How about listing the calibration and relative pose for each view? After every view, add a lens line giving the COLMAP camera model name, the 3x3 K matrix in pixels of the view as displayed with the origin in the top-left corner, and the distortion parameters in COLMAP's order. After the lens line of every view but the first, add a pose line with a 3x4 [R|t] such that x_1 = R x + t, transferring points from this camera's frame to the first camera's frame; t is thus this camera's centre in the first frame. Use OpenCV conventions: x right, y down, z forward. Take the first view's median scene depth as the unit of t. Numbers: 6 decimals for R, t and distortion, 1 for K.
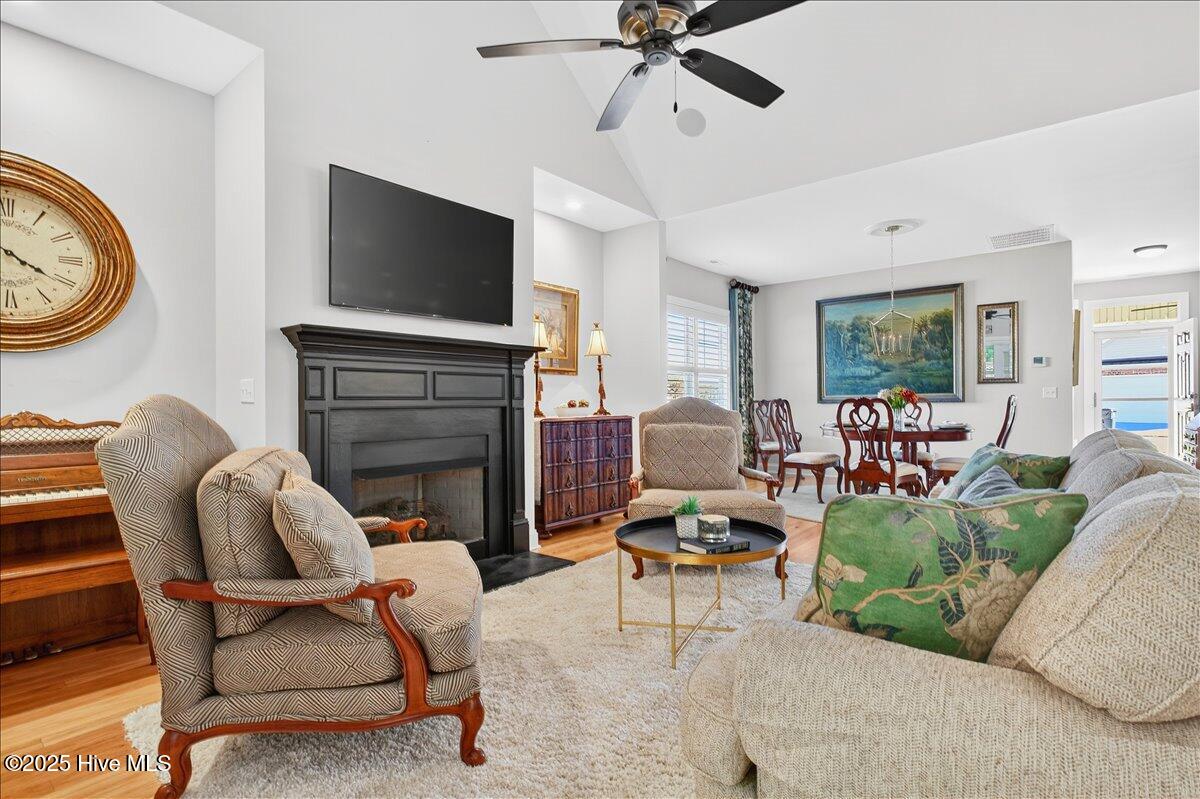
lens RADIAL K [[586.6, 0, 605.7], [0, 586.6, 403.9], [0, 0, 1]] dist [-0.000592, 0.000387]
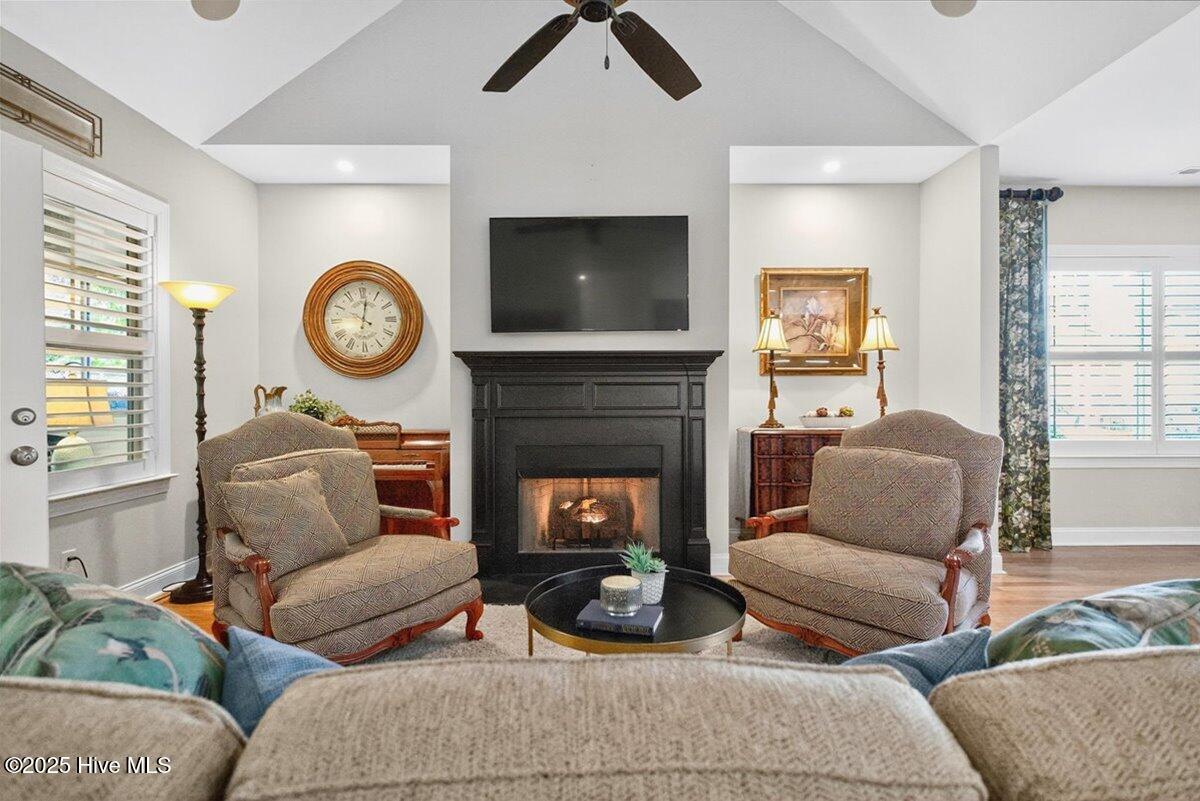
lens RADIAL K [[589.9, 0, 596.9], [0, 589.9, 405.7], [0, 0, 1]] dist [0.000967, 0.000312]
pose [[0.630751, 0.018484, -0.775765, 0.474820], [-0.003536, 0.999774, 0.020947, -0.031946], [0.775977, -0.010469, 0.630674, 0.292036]]
